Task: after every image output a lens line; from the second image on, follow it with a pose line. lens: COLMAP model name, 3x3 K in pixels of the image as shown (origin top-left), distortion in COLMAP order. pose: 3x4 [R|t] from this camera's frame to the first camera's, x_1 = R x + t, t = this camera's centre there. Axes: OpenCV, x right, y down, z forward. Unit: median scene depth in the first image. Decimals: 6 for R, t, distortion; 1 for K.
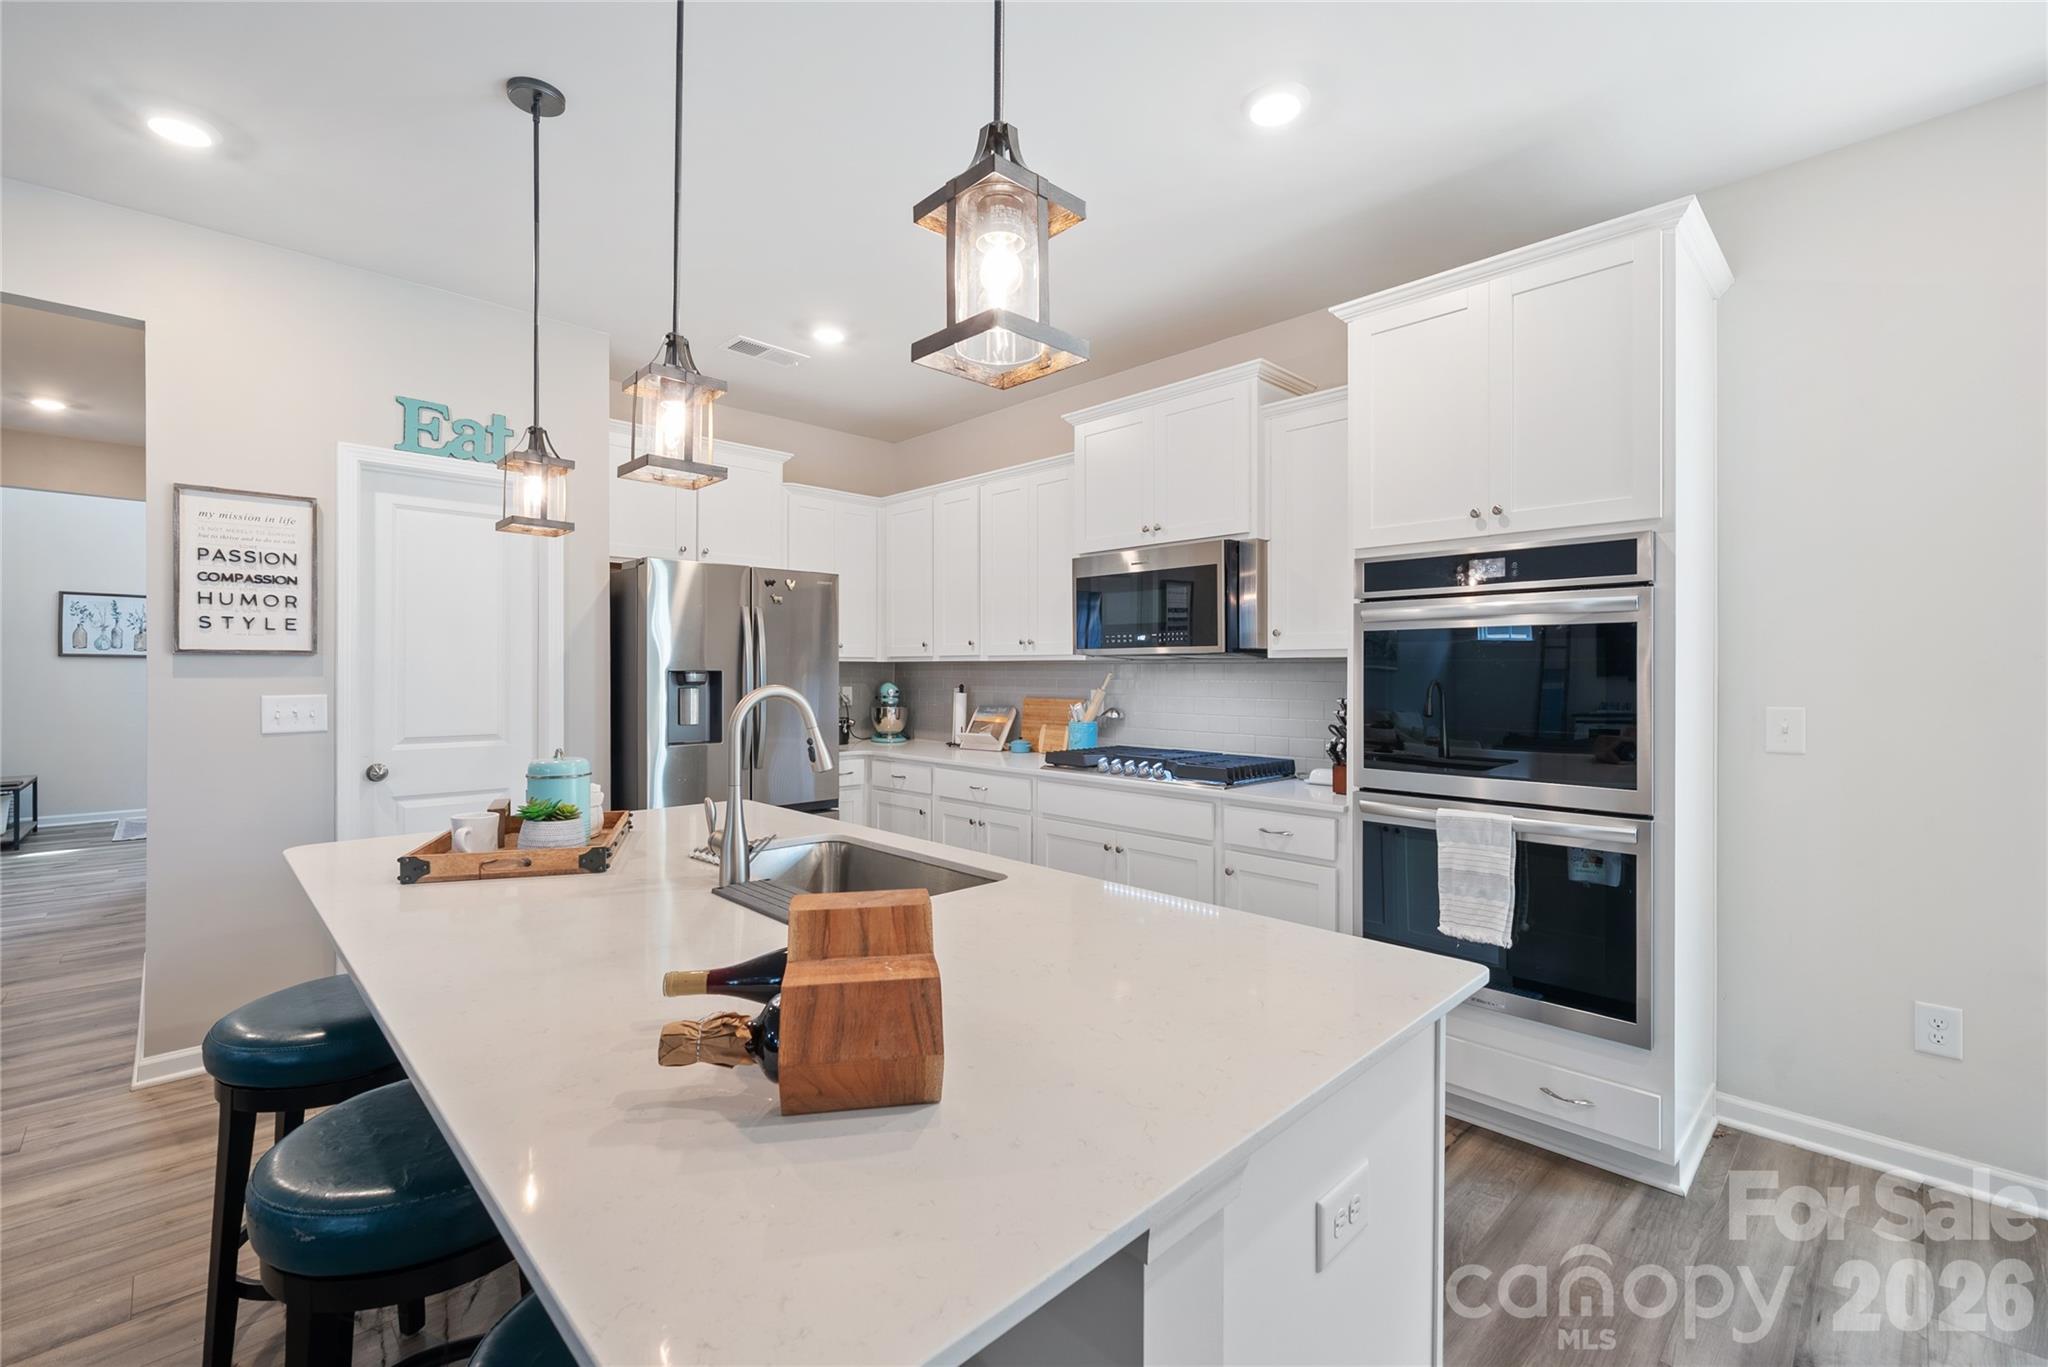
lens RADIAL K [[863.9, 0, 1043.7], [0, 863.9, 669.2], [0, 0, 1]] dist [-0.001396, -0.000299]
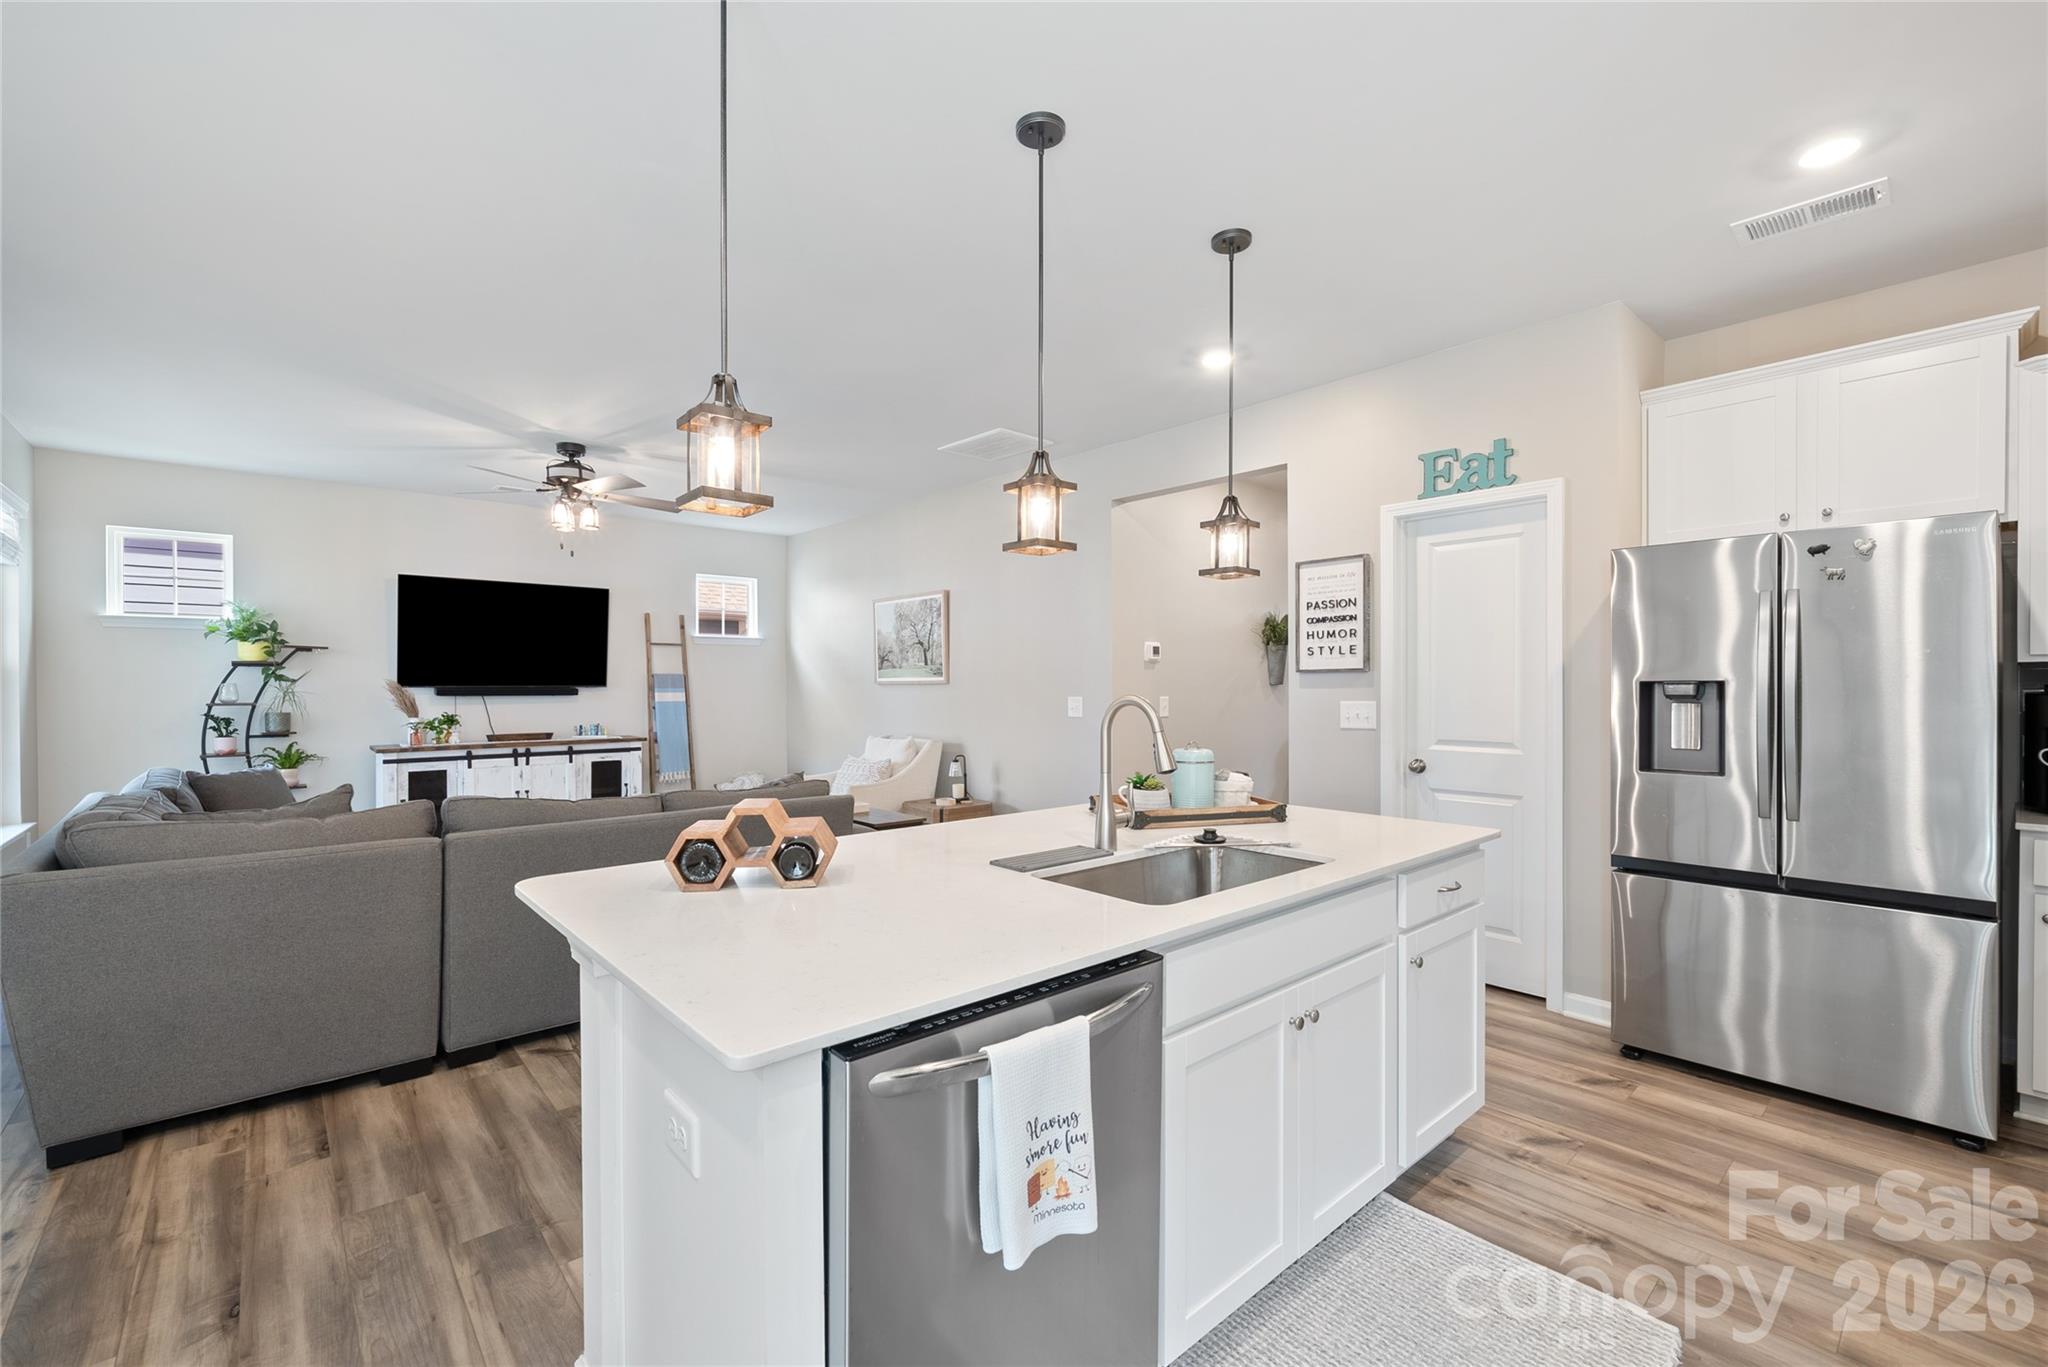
lens RADIAL K [[863.9, 0, 1032.2], [0, 863.9, 687.7], [0, 0, 1]] dist [-0.001396, -0.000299]
pose [[-0.065223, 0.000118, -0.997871, 0.526141], [0.004775, 0.999989, -0.000194, 0.006346], [0.997859, -0.004777, -0.065223, 0.578382]]
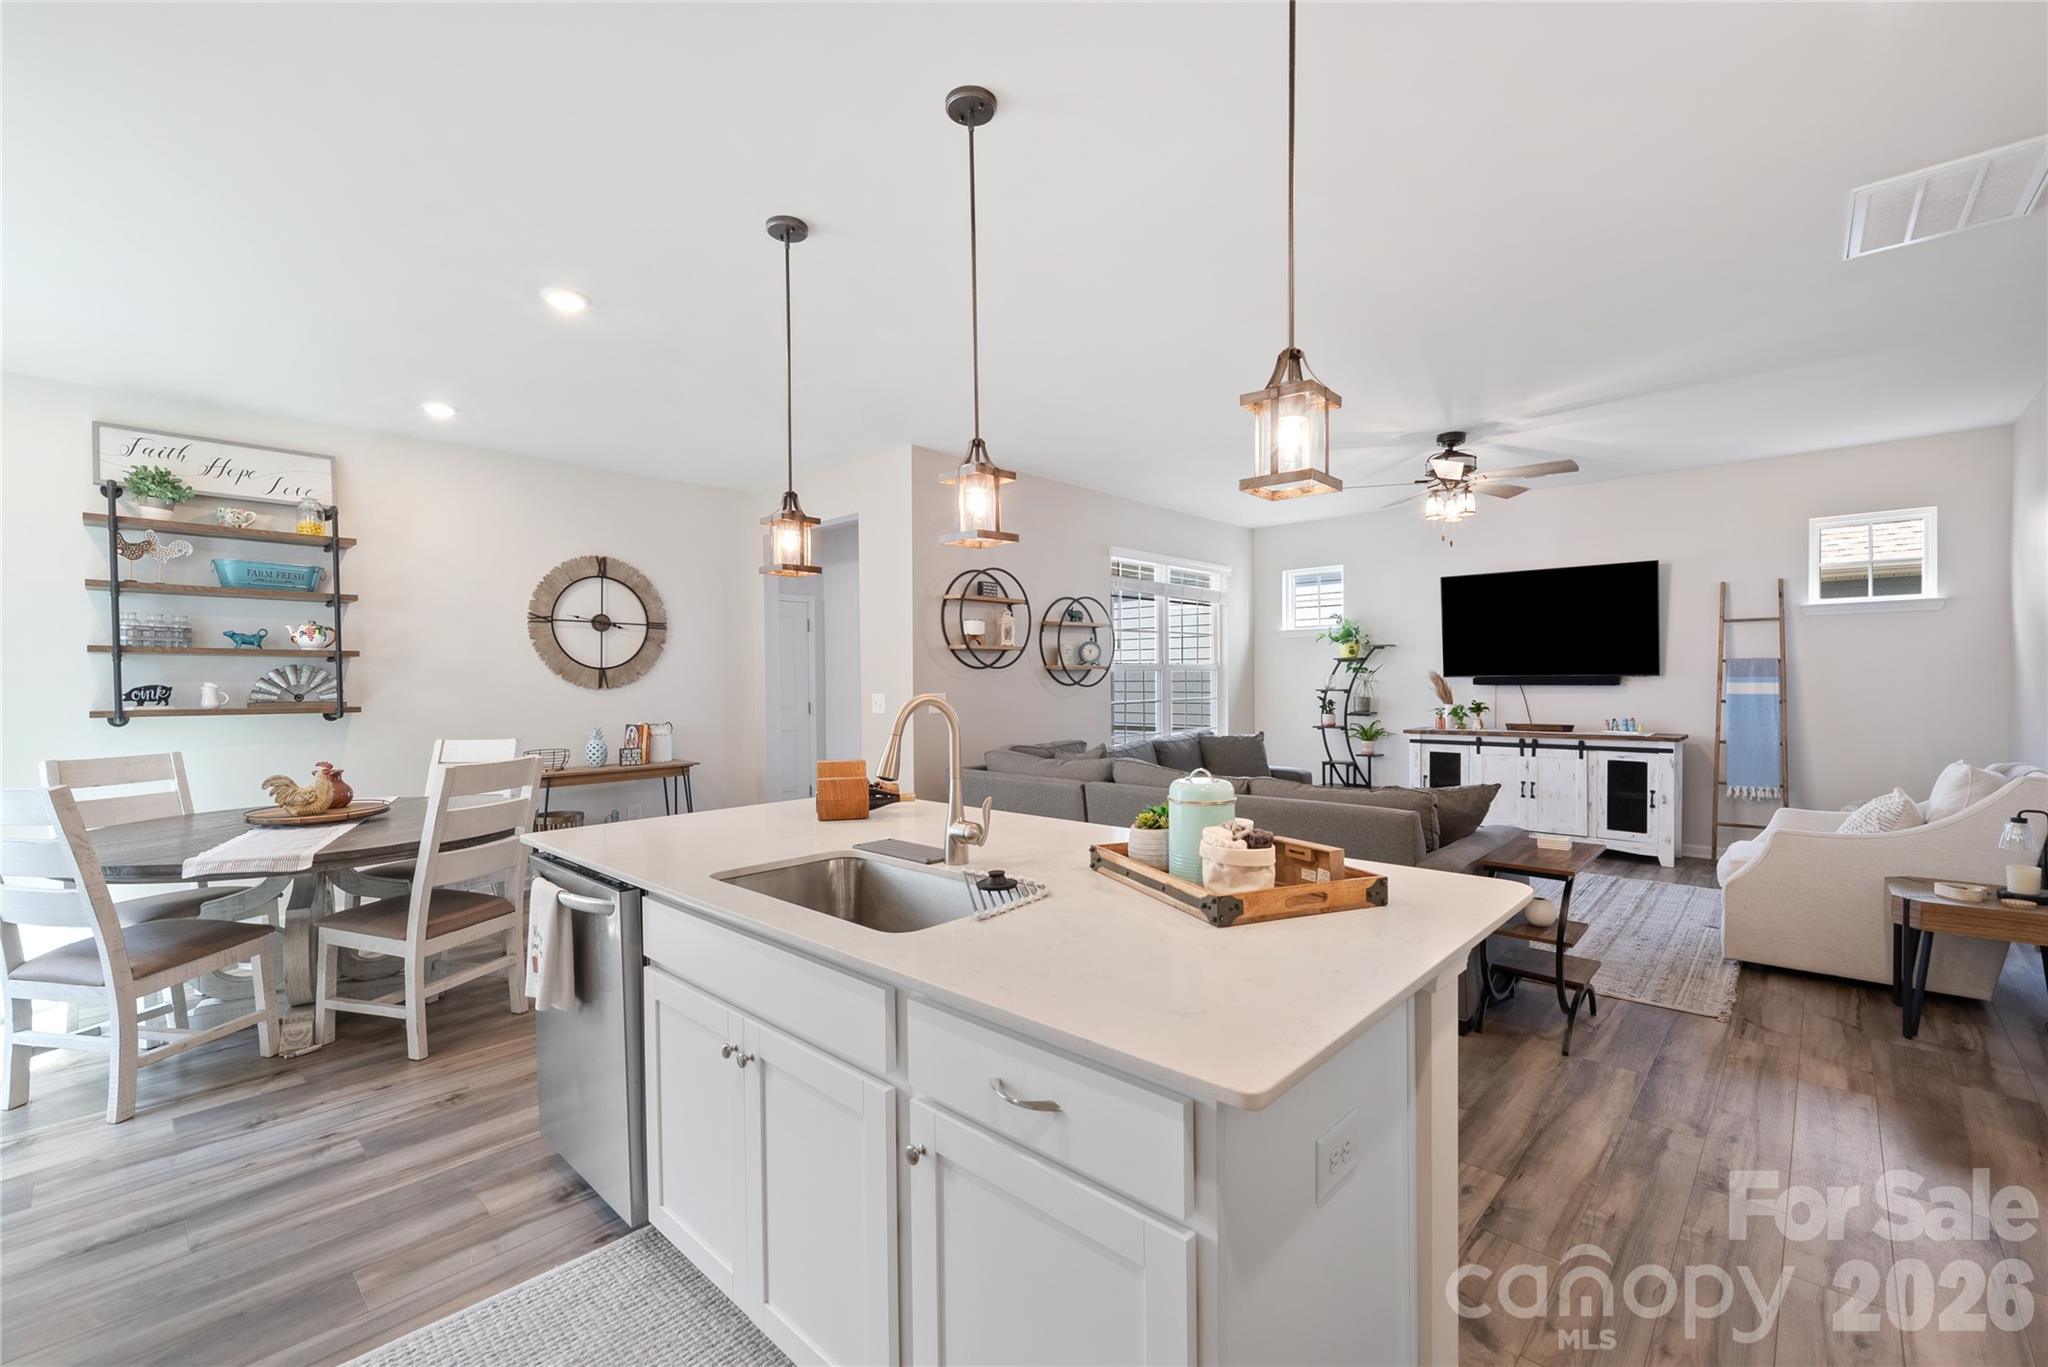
lens RADIAL K [[863.9, 0, 1012.9], [0, 863.9, 696.0], [0, 0, 1]] dist [-0.001396, -0.000299]
pose [[-0.999772, 0.008295, -0.019651, 0.441158], [0.007937, 0.999802, 0.018262, 0.005317], [0.019798, 0.018102, -0.999640, 0.654773]]
